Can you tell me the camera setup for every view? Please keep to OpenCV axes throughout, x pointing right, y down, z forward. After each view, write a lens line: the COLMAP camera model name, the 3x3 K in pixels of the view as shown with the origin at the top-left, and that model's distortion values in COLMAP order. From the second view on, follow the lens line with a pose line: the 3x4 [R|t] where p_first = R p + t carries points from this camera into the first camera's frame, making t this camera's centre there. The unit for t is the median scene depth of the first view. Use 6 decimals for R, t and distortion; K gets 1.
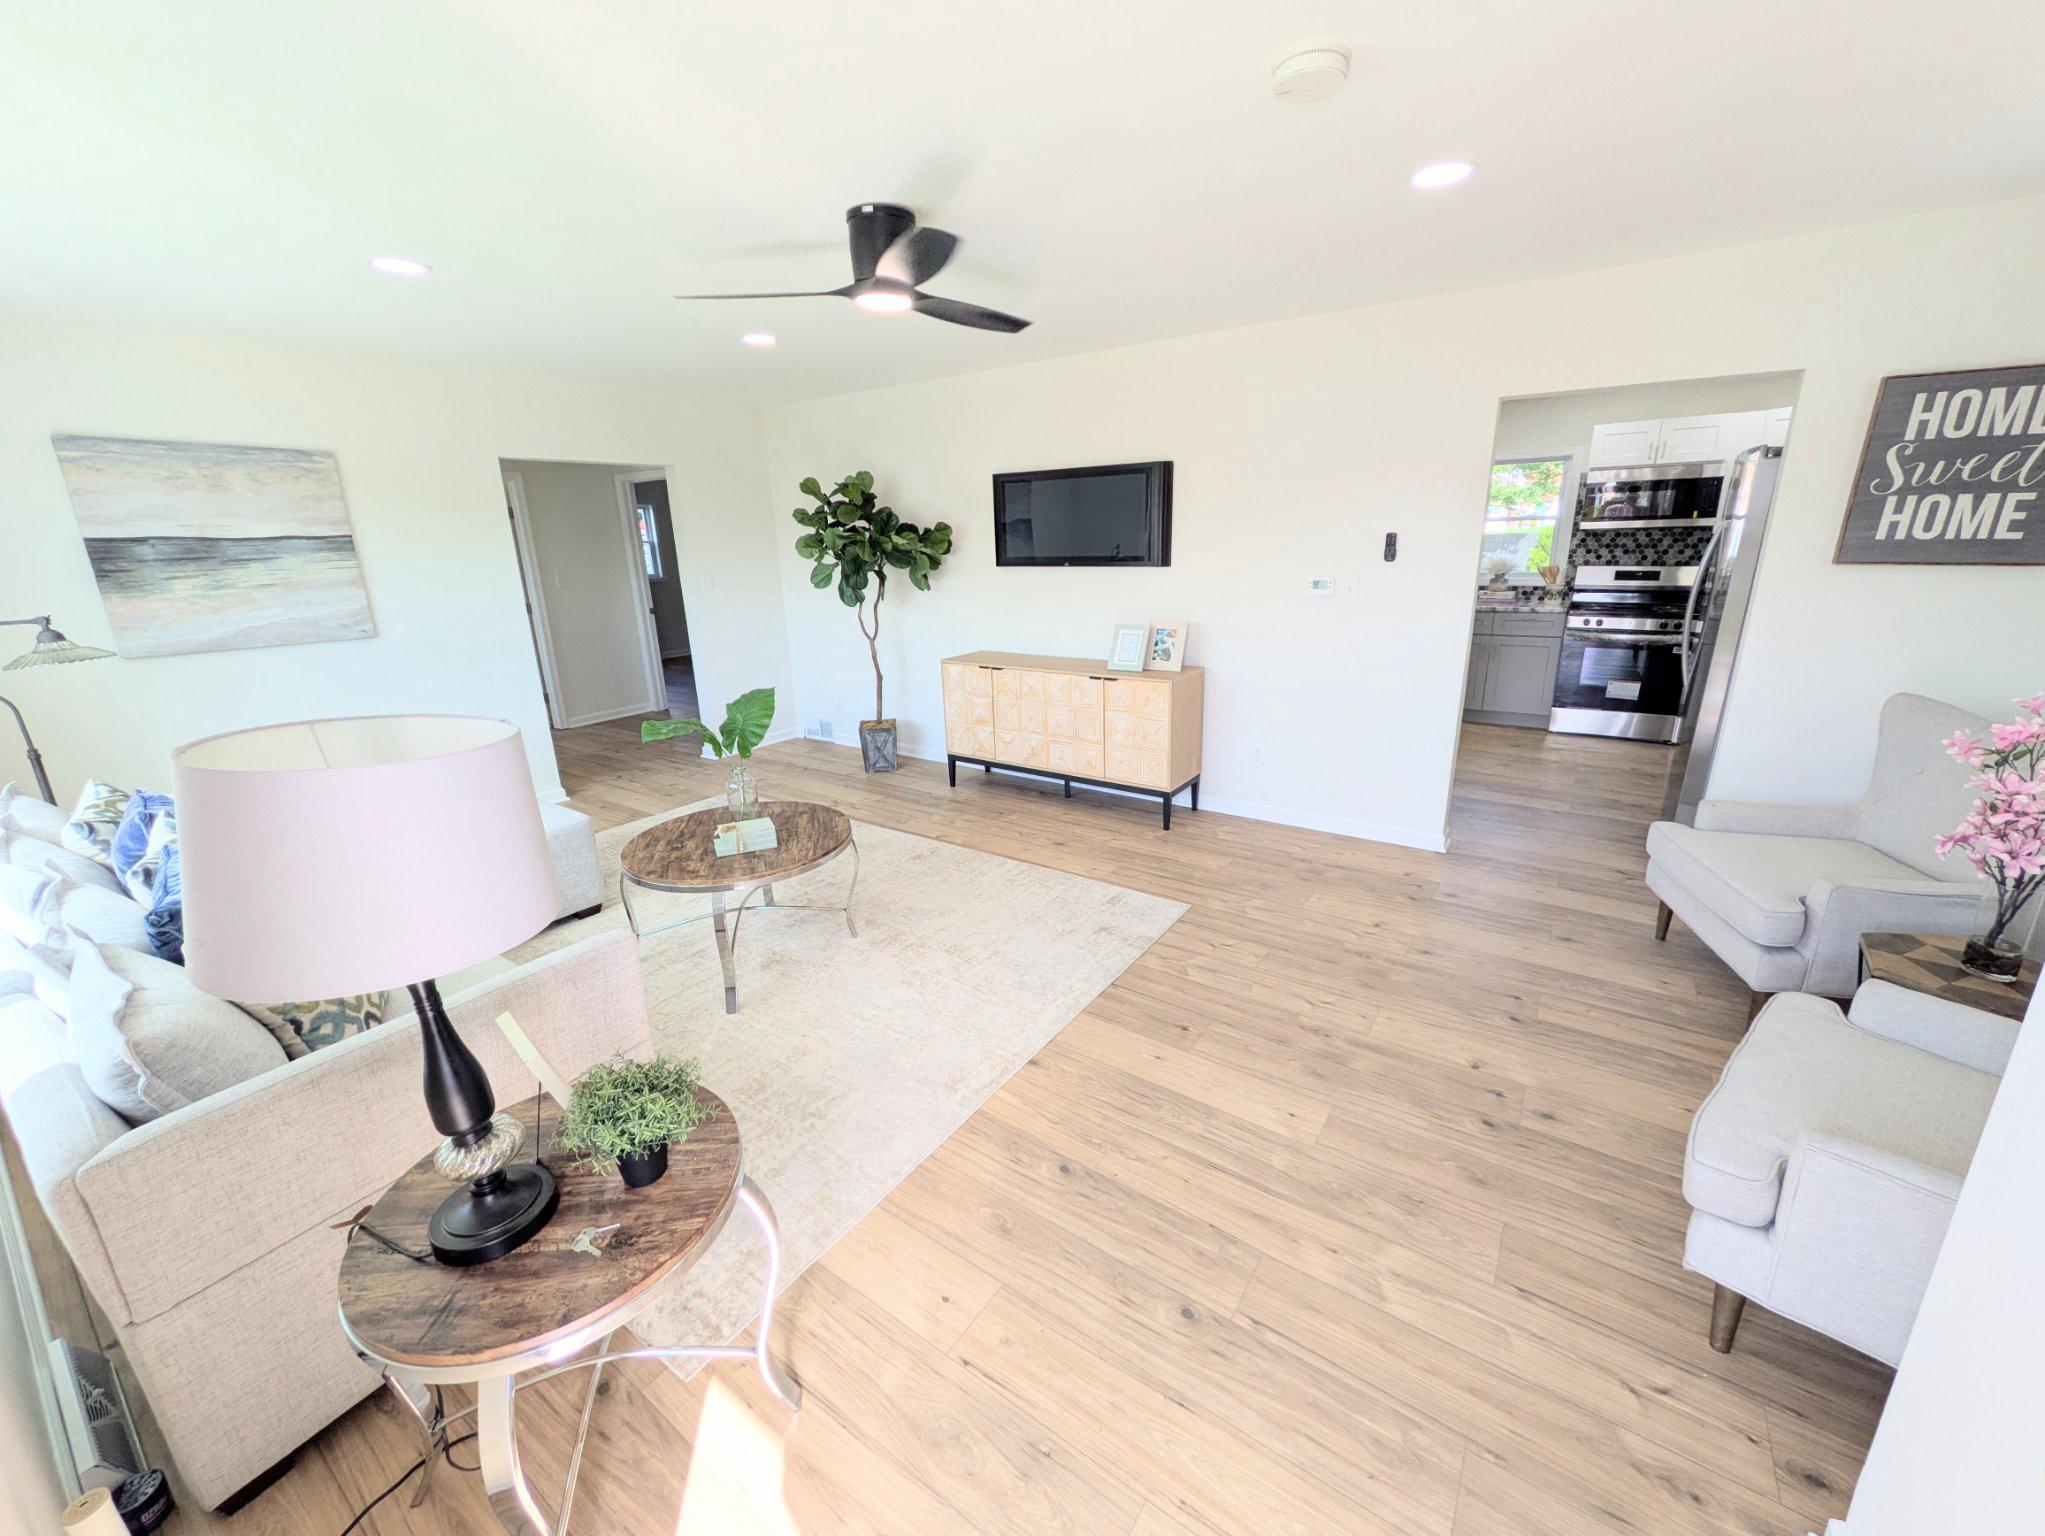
lens RADIAL K [[803.5, 0, 1027.1], [0, 803.5, 767.4], [0, 0, 1]] dist [0.003533, -0.000117]
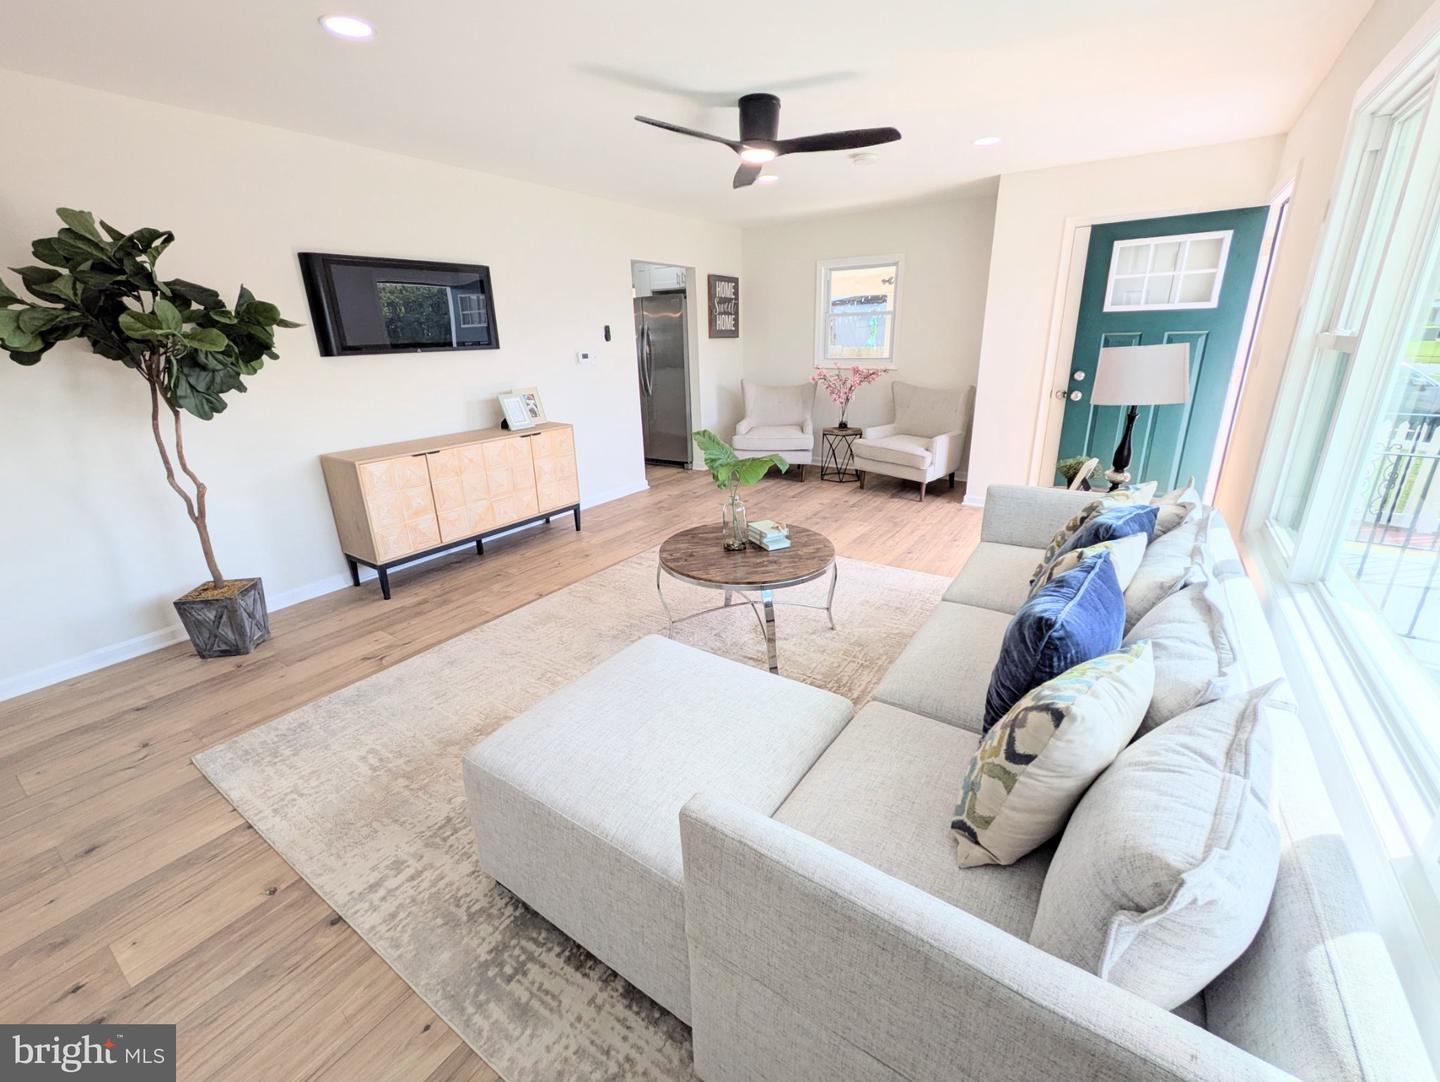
lens RADIAL K [[609.0, 0, 713.6], [0, 609.0, 540.2], [0, 0, 1]] dist [0.003671, -0.000769]
pose [[-0.003282, -0.299791, 0.953999, -1.019425], [0.305096, 0.908218, 0.286453, -0.169812], [-0.952316, 0.292002, 0.088485, 0.785760]]
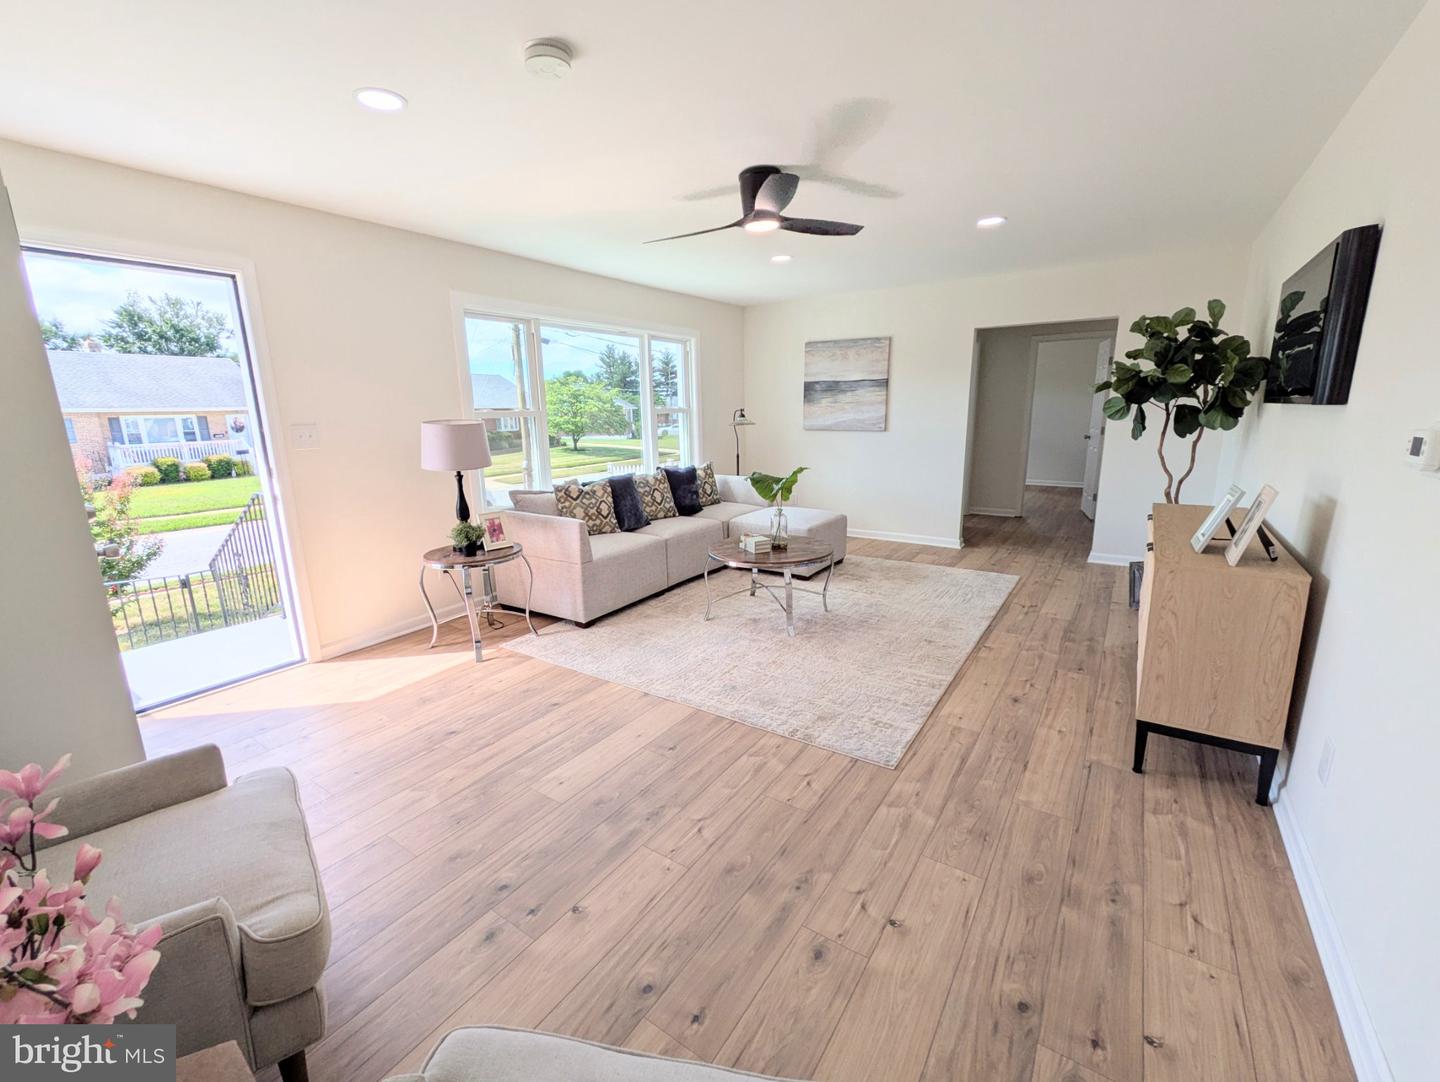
lens RADIAL K [[609.0, 0, 718.6], [0, 609.0, 534.3], [0, 0, 1]] dist [0.003671, -0.000769]
pose [[0.014045, 0.230497, -0.972972, 0.747269], [-0.264962, 0.939140, 0.218658, -0.160827], [0.964157, 0.254729, 0.074264, 0.641375]]
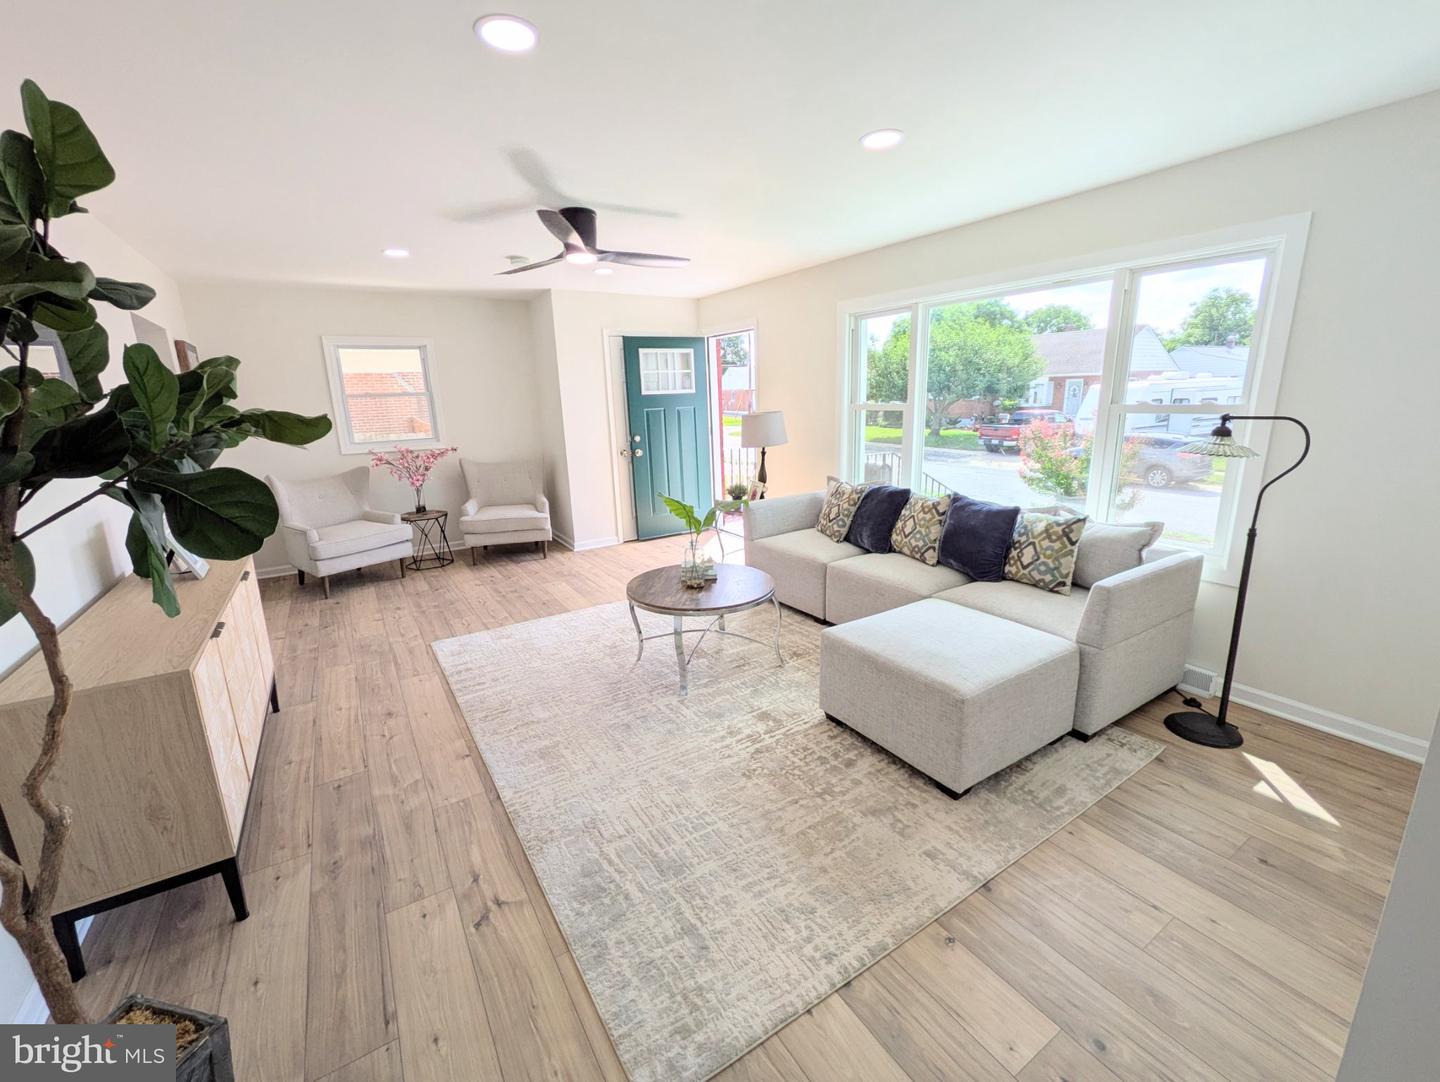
lens RADIAL K [[609.0, 0, 724.5], [0, 609.0, 545.9], [0, 0, 1]] dist [0.003671, -0.000769]
pose [[-0.922626, -0.041631, 0.383443, -0.668650], [0.159386, 0.864147, 0.477333, -0.403476], [-0.351223, 0.501515, -0.790649, 1.490833]]
